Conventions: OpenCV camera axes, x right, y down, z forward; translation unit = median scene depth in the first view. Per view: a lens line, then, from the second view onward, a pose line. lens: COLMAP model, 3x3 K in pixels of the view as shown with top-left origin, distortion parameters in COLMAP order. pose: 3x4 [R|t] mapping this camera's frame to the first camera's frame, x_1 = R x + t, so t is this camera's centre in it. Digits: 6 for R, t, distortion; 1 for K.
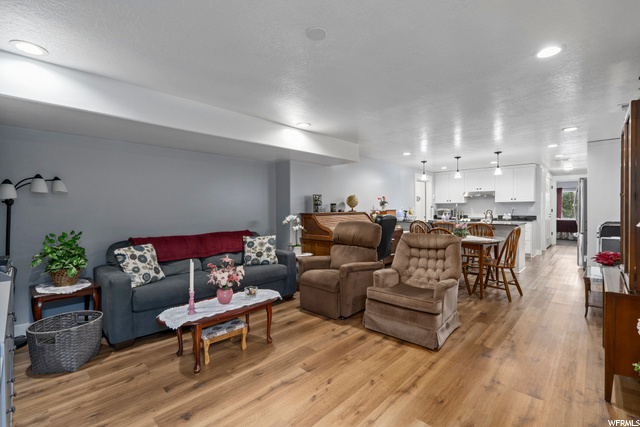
lens RADIAL K [[288.9, 0, 318.8], [0, 288.9, 213.0], [0, 0, 1]] dist [0.001205, 0.000318]
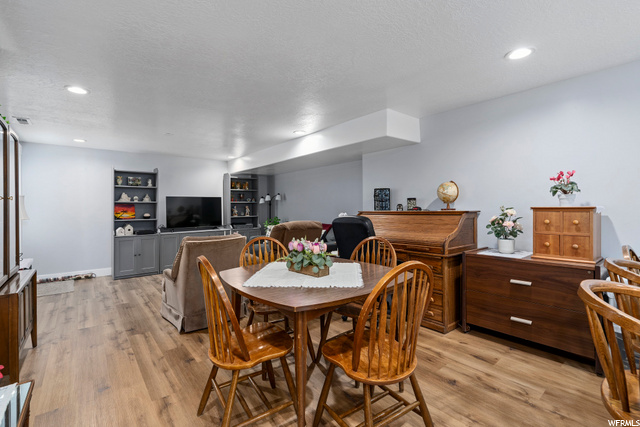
lens RADIAL K [[288.9, 0, 318.8], [0, 288.9, 213.0], [0, 0, 1]] dist [0.001205, 0.000318]
pose [[-0.117346, 0.029063, -0.992666, 1.430951], [-0.000222, 0.999571, 0.029291, -0.031663], [0.993091, 0.003658, -0.117290, 1.638731]]
